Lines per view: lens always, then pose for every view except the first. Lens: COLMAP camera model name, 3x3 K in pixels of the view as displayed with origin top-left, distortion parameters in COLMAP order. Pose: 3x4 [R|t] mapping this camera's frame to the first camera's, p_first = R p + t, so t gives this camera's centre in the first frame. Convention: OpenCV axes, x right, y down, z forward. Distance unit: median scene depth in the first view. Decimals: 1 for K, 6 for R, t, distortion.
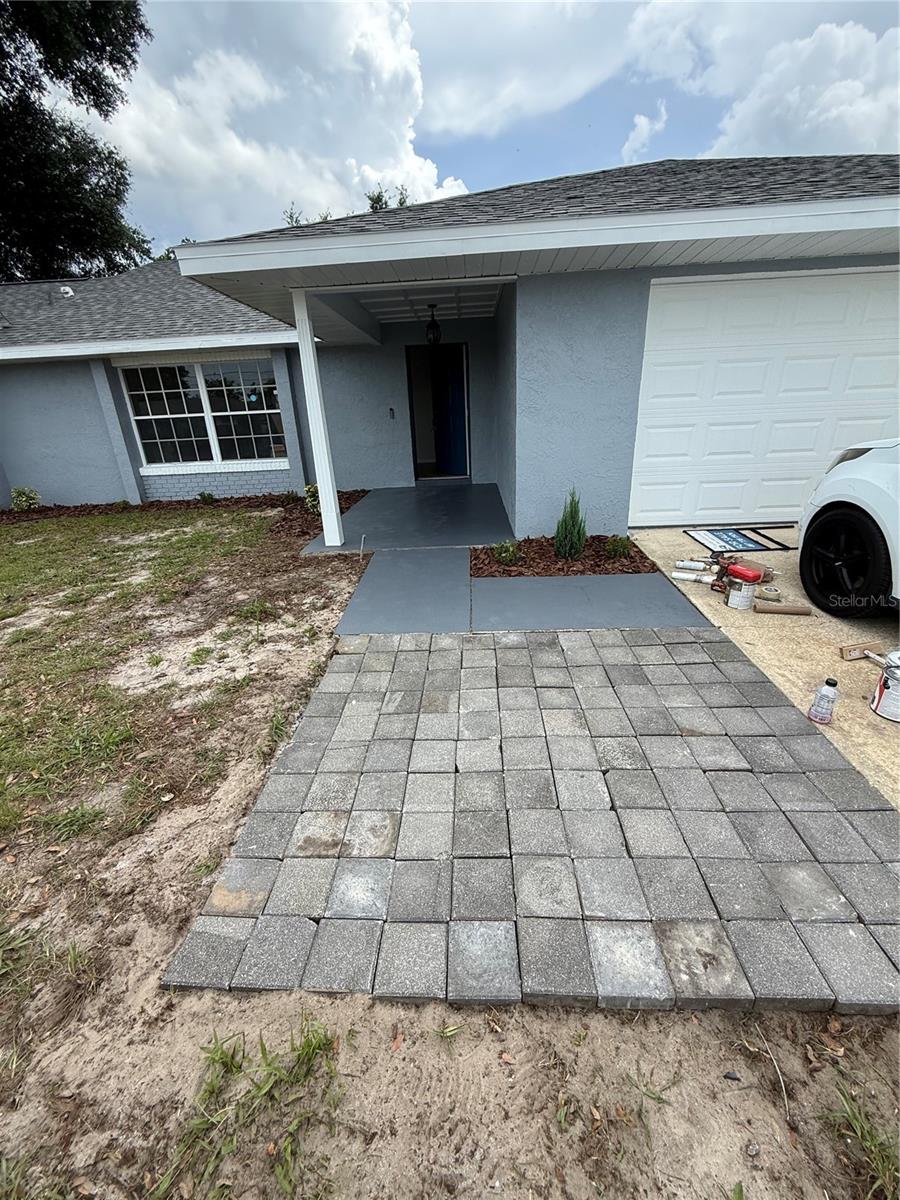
lens RADIAL K [[478.0, 0, 448.2], [0, 478.0, 597.6], [0, 0, 1]] dist [0.001226, -0.000044]
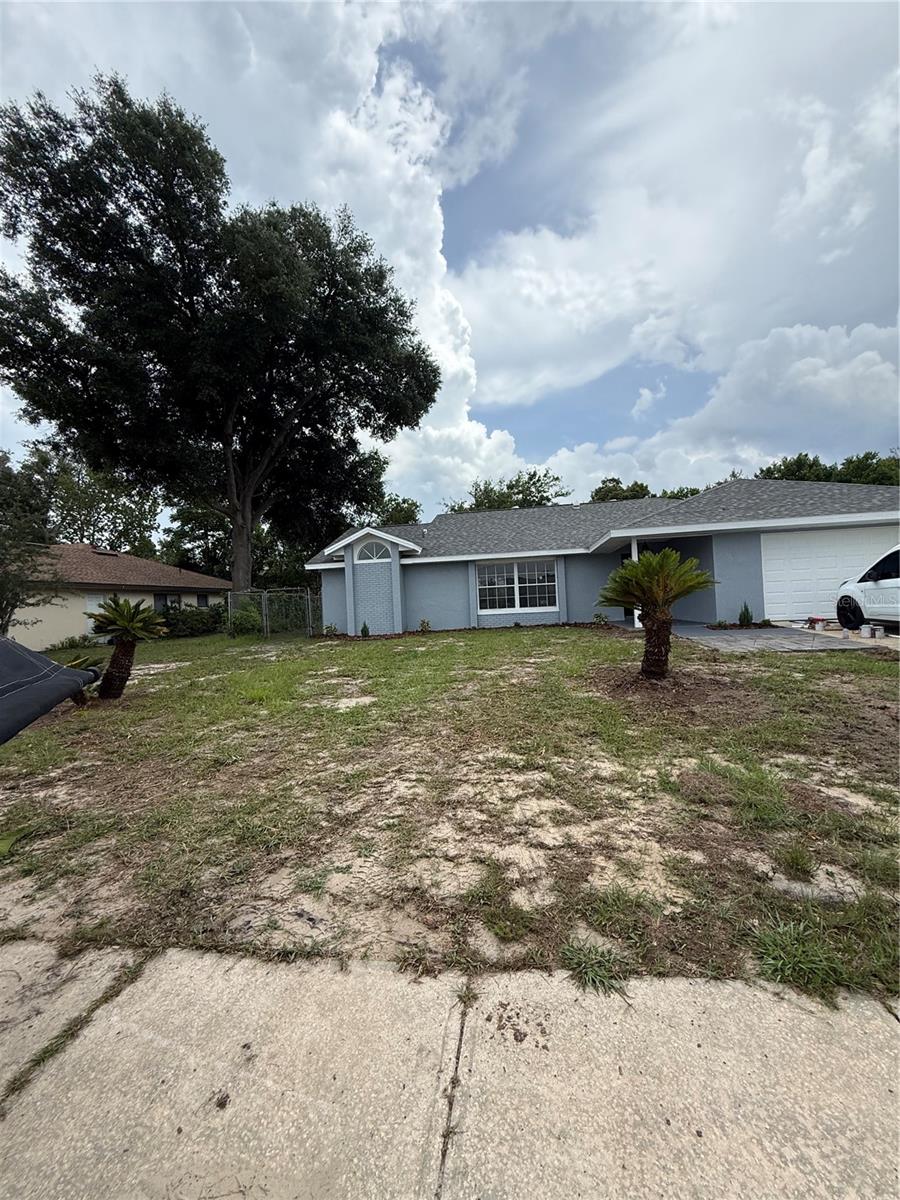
lens RADIAL K [[470.0, 0, 446.0], [0, 470.0, 625.5], [0, 0, 1]] dist [-0.001075, -0.000120]
pose [[0.995776, 0.000986, -0.091805, -0.582863], [-0.030444, 0.946914, -0.320043, 0.401795], [0.086616, 0.321486, 0.942945, -0.807898]]
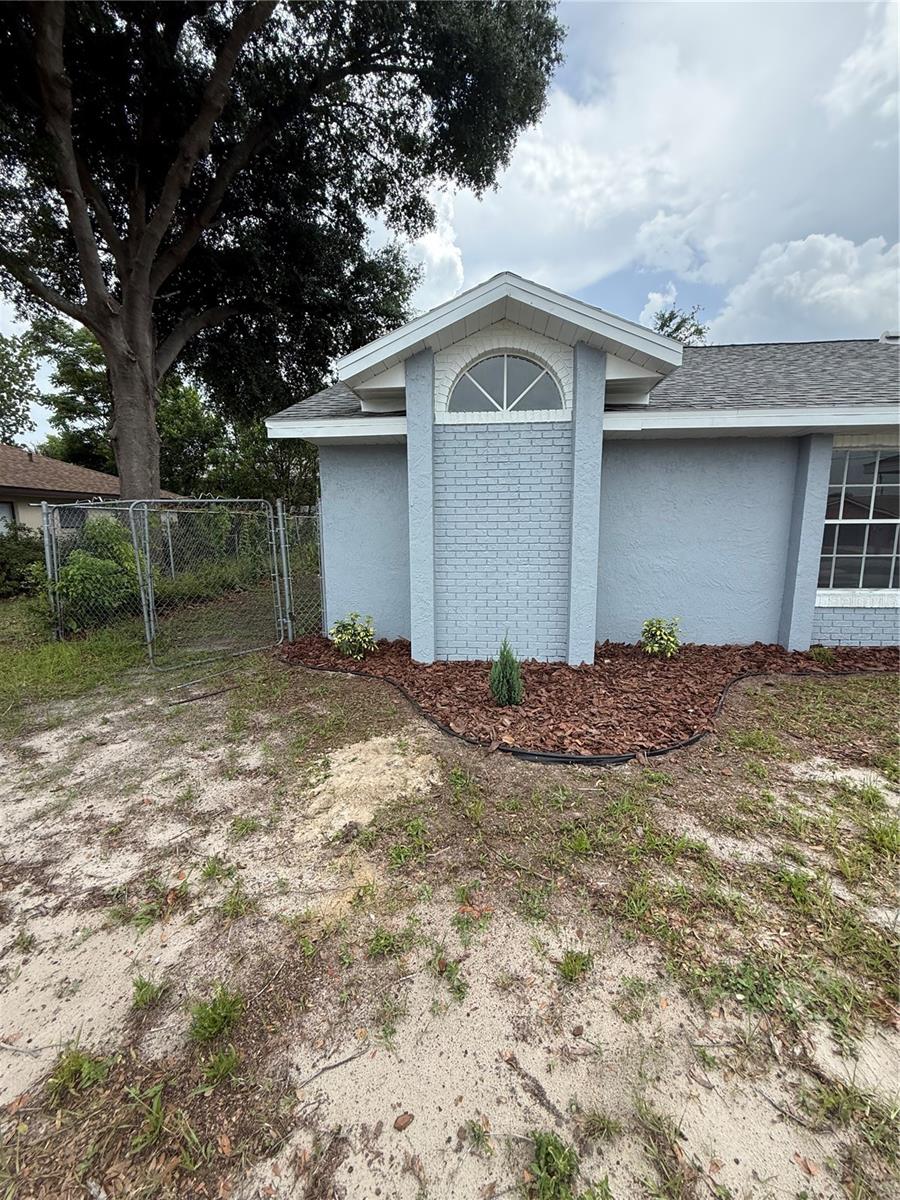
lens RADIAL K [[478.0, 0, 448.2], [0, 478.0, 597.6], [0, 0, 1]] dist [0.001226, -0.000044]
pose [[0.998790, 0.040358, -0.028119, -1.093477], [-0.045592, 0.974146, -0.221273, -0.107533], [0.018462, 0.222287, 0.974806, 0.373209]]
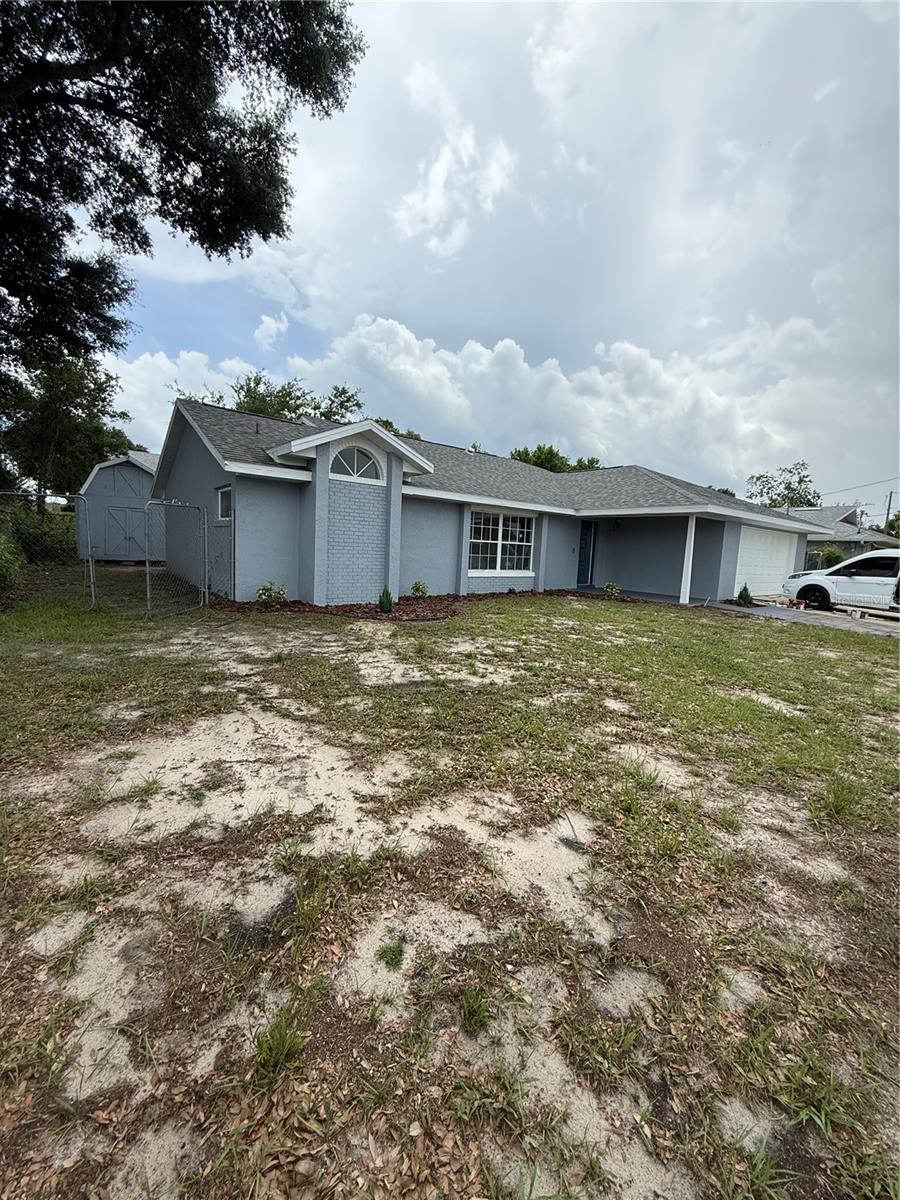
lens RADIAL K [[487.2, 0, 450.0], [0, 487.2, 600.0], [0, 0, 1]] dist [-0.013170, 0.000000]
pose [[0.752048, 0.008805, 0.659049, -1.656899], [0.165549, 0.965333, -0.201807, 0.106884], [-0.637979, 0.260873, 0.724519, -0.034485]]
